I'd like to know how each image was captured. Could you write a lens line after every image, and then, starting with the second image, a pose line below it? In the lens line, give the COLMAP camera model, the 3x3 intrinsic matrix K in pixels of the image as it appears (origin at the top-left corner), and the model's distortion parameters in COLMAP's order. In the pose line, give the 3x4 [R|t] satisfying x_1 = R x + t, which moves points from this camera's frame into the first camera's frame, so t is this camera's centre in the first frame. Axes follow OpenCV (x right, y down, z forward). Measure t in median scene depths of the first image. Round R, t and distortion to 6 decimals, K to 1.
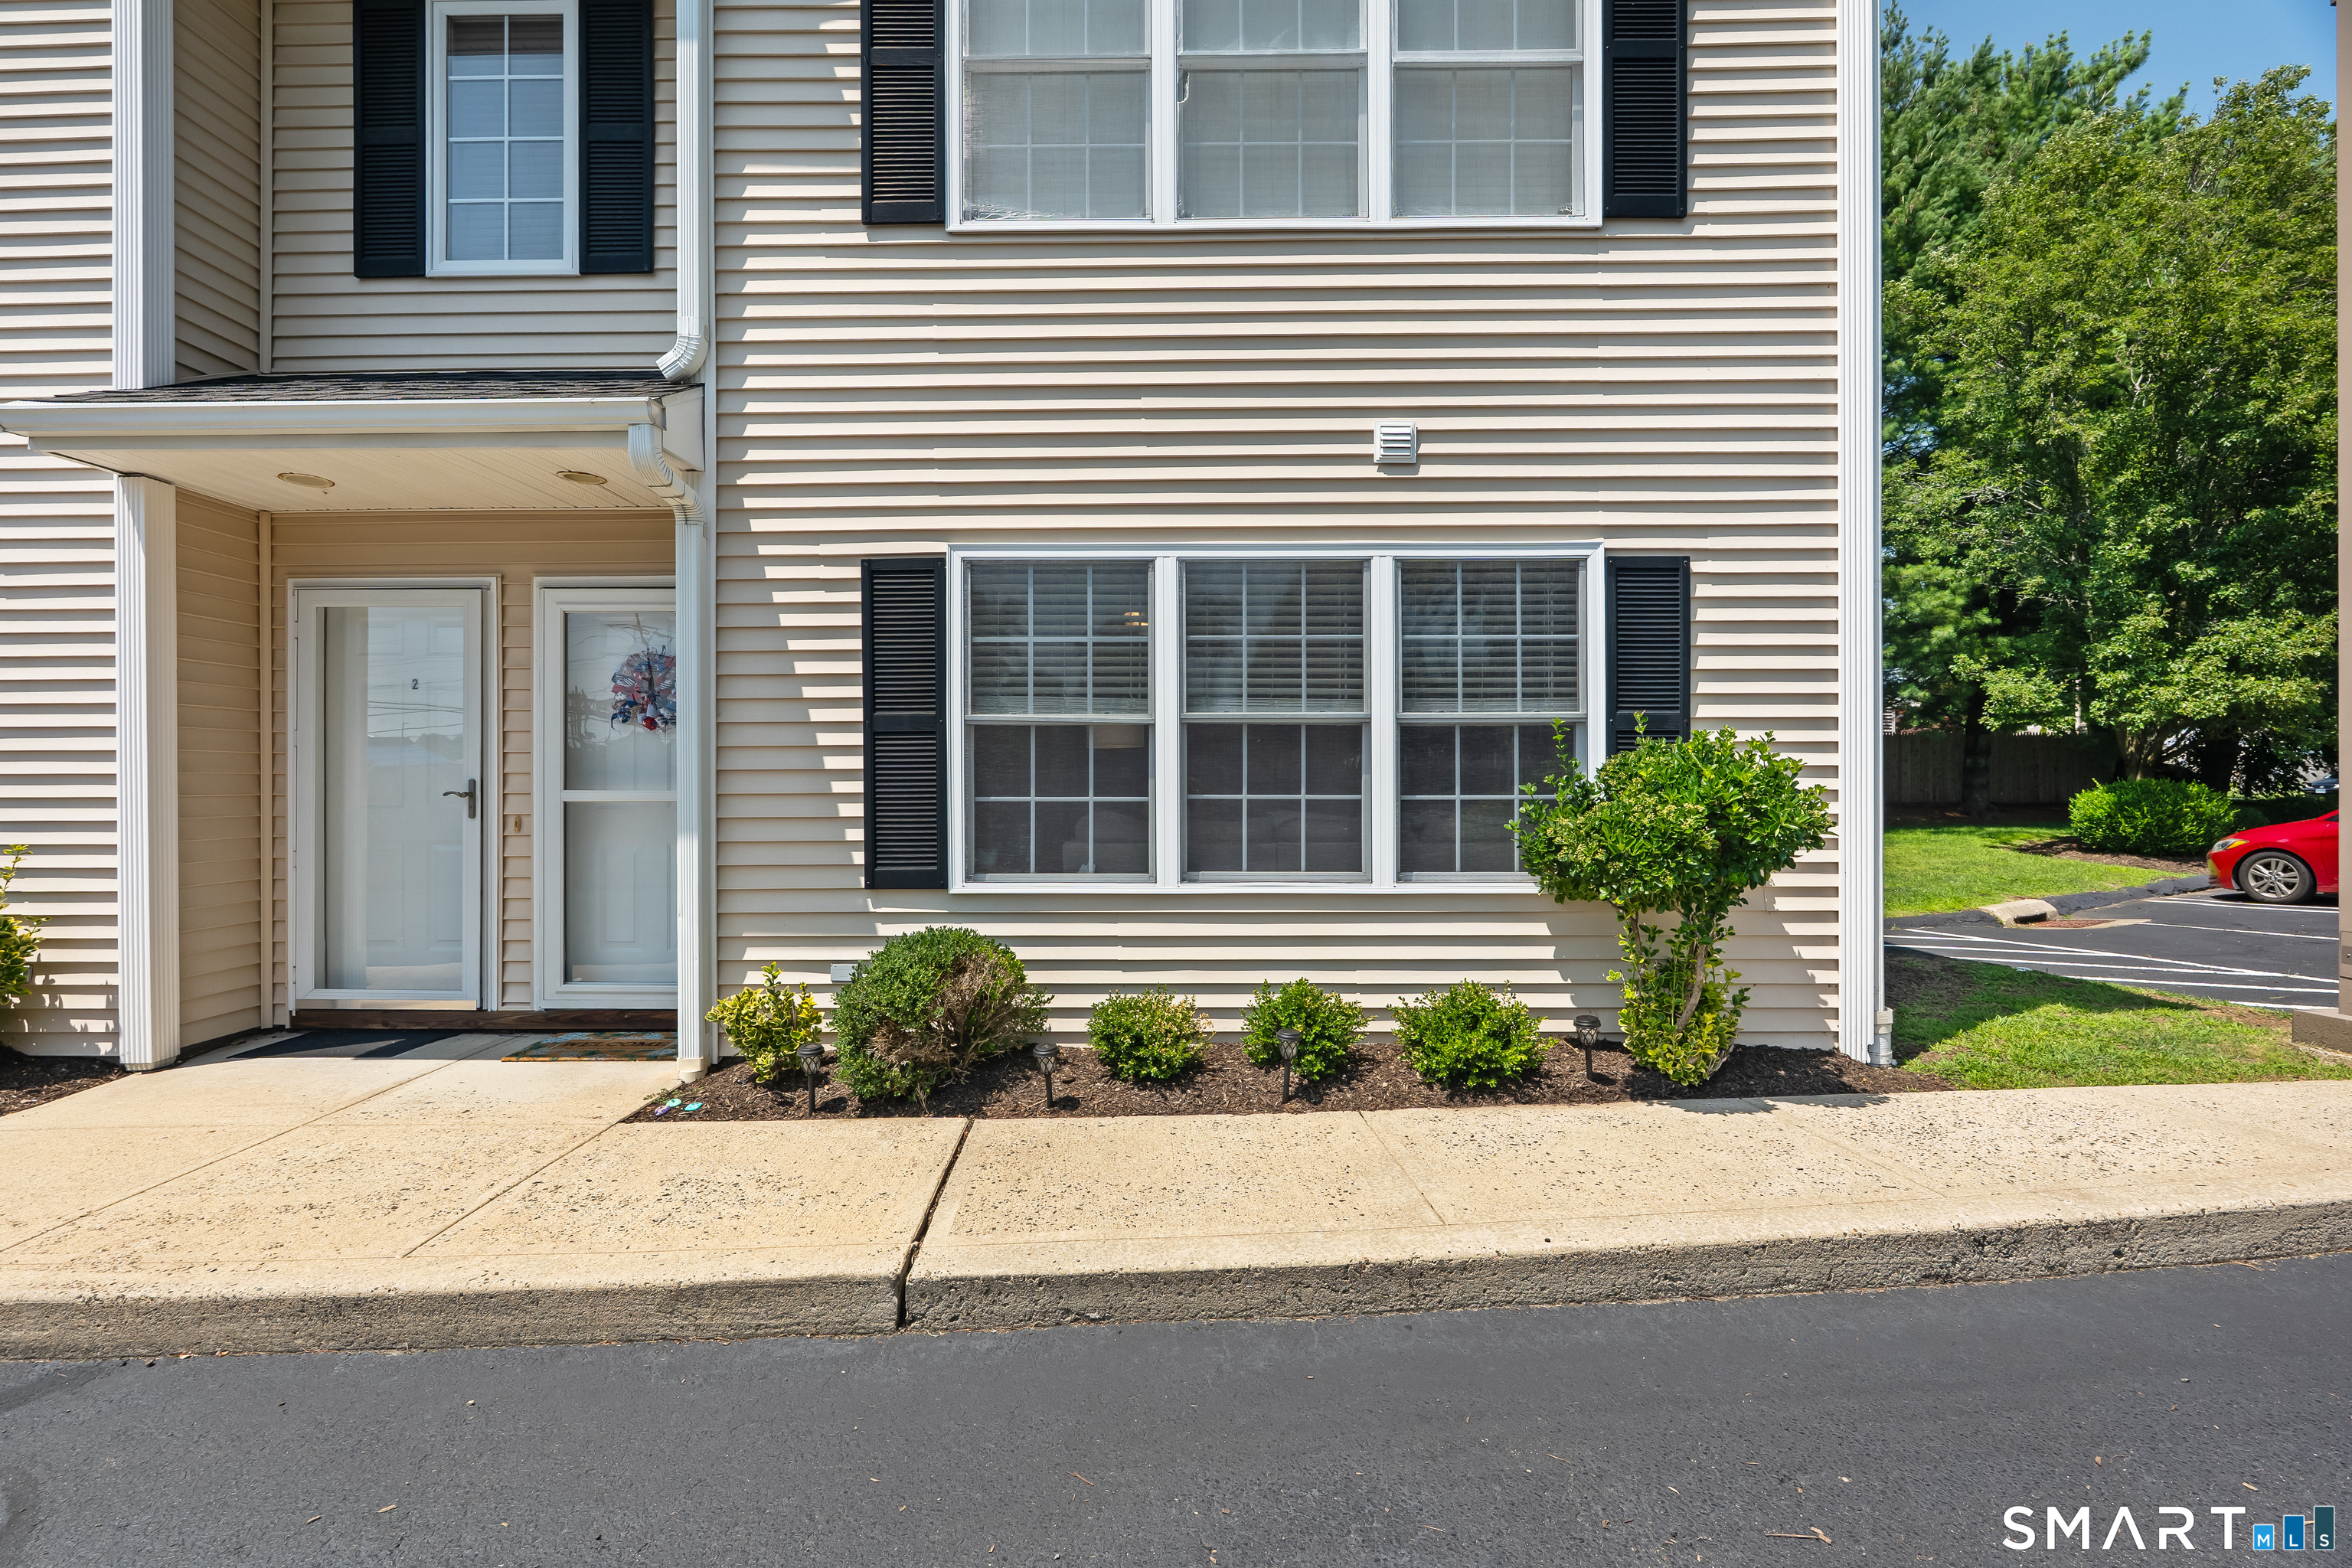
lens RADIAL K [[1040.3, 0, 1167.8], [0, 1040.3, 780.4], [0, 0, 1]] dist [-0.004759, -0.000210]
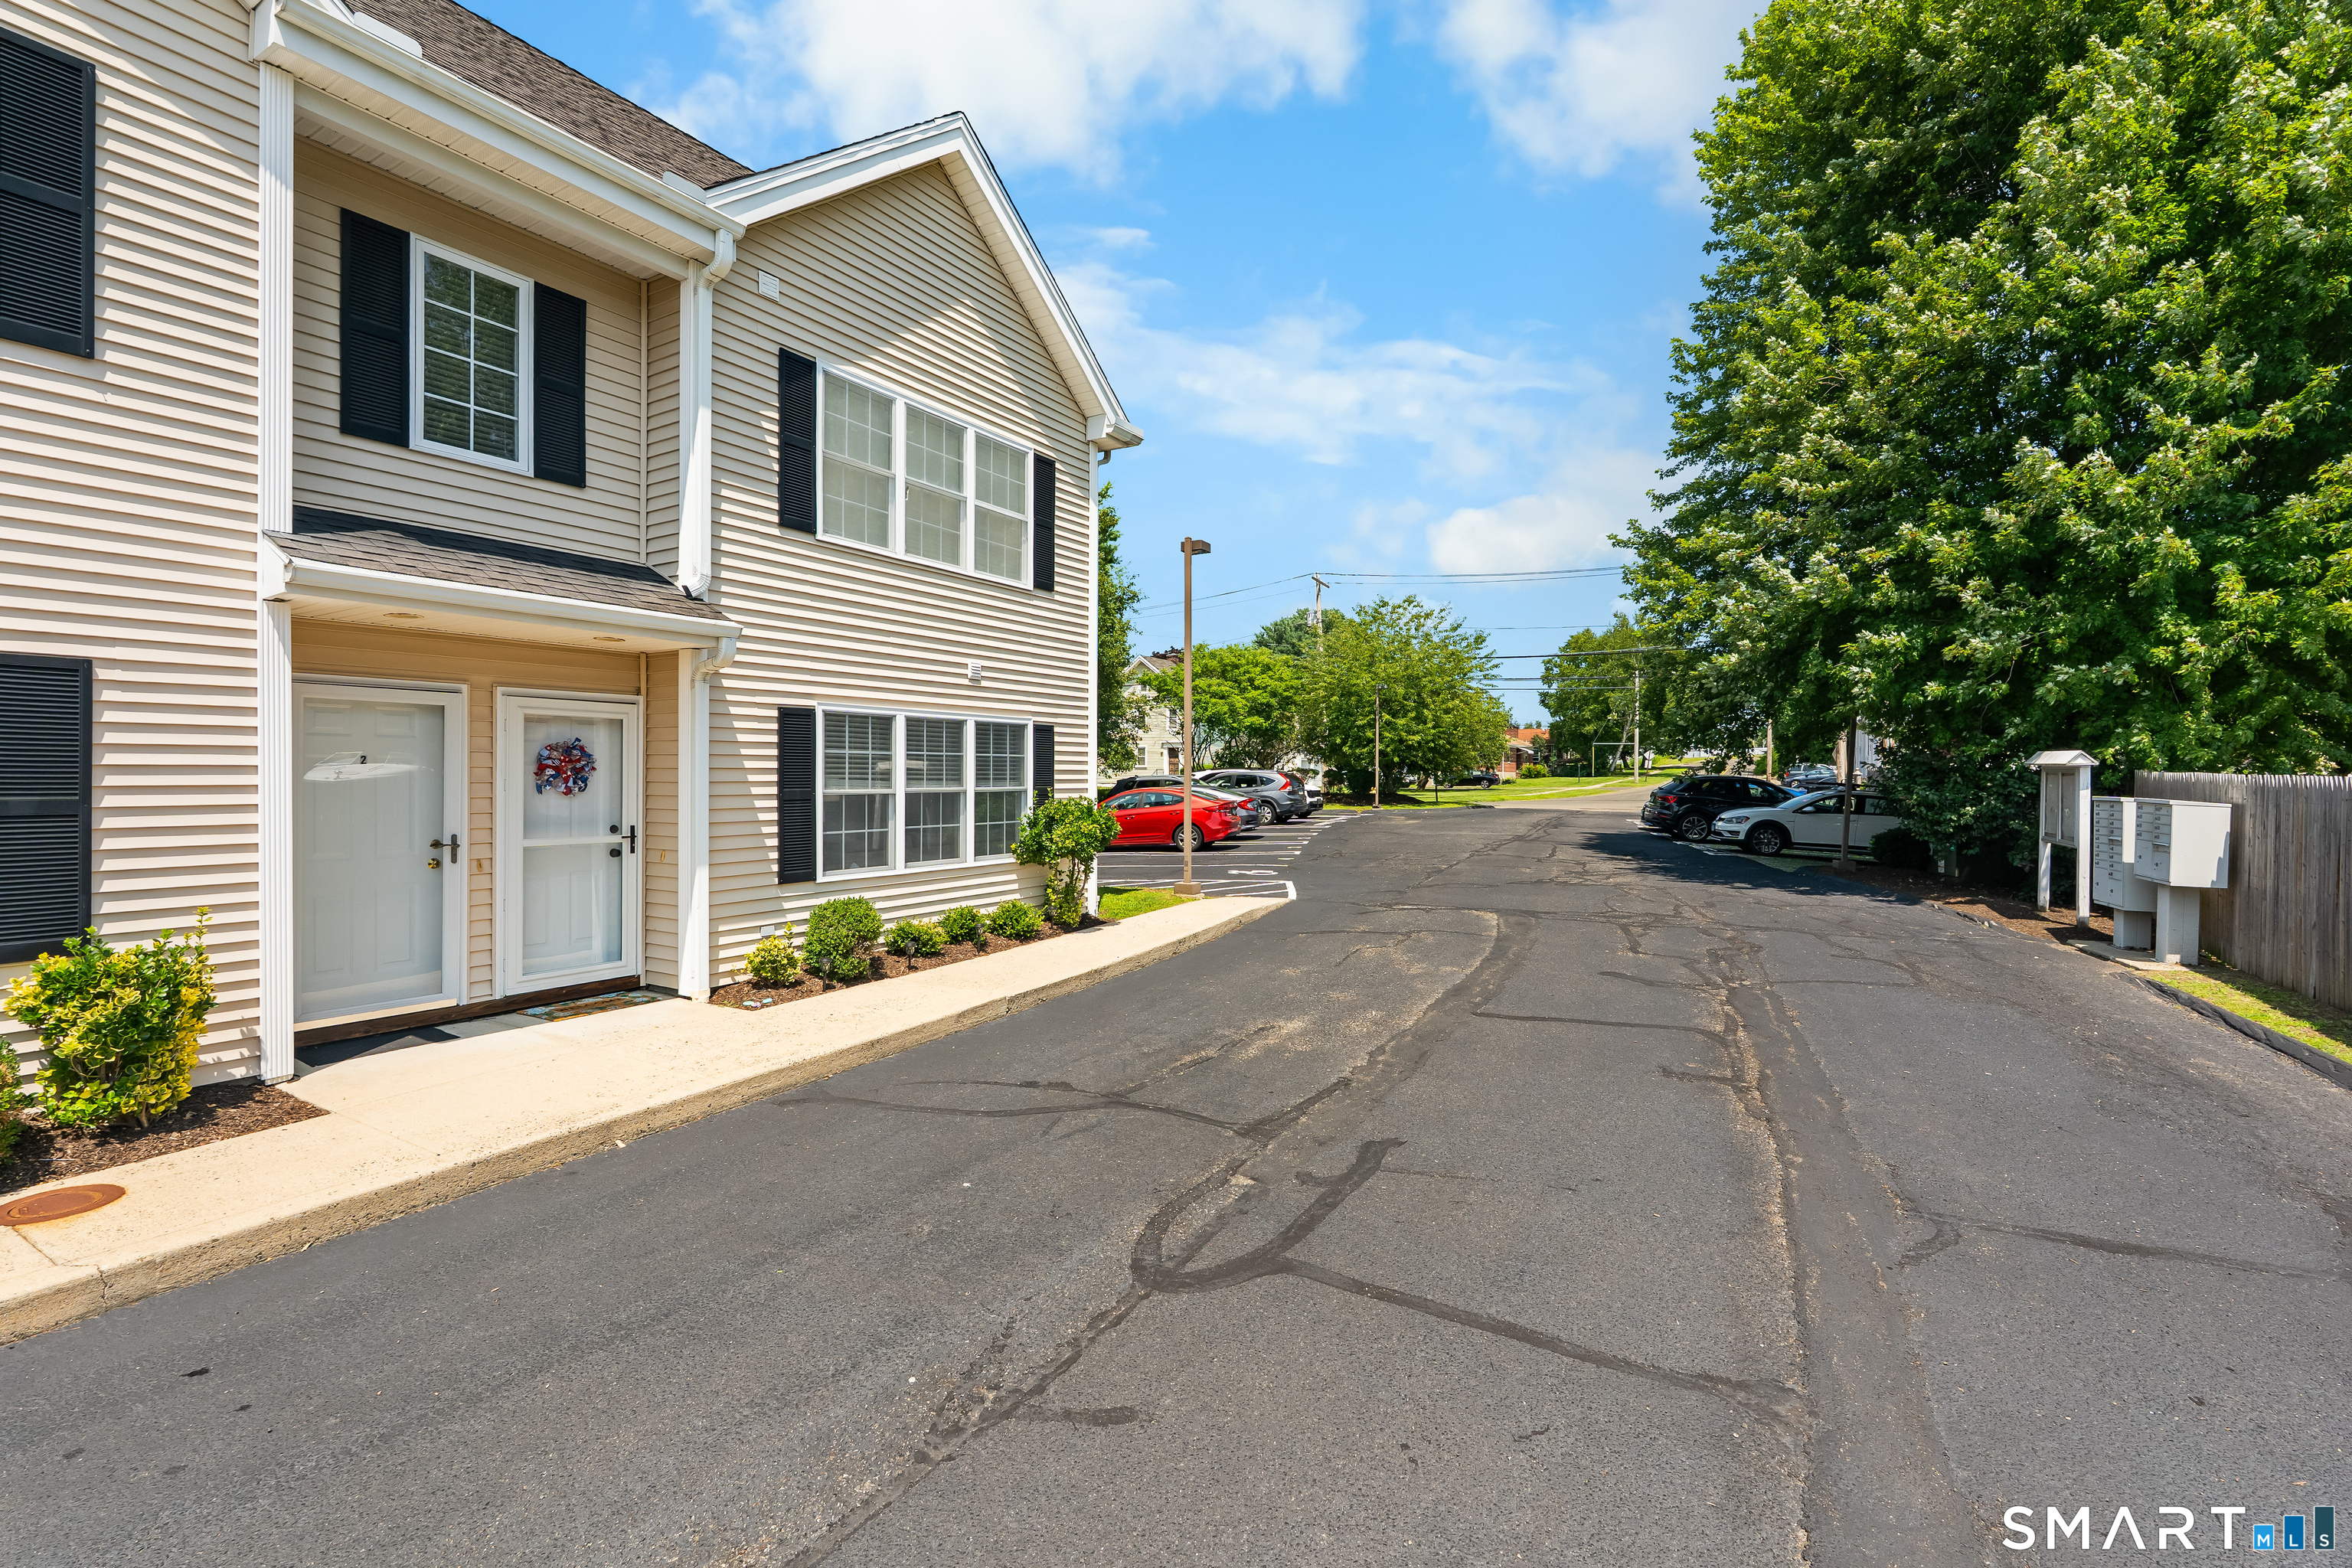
lens RADIAL K [[1040.3, 0, 1167.8], [0, 1040.3, 780.4], [0, 0, 1]] dist [-0.004759, -0.000210]
pose [[0.516936, -0.000459, 0.856024, -1.520463], [-0.004311, 0.999986, 0.003140, -0.089677], [-0.856013, -0.005314, 0.516927, -0.551610]]
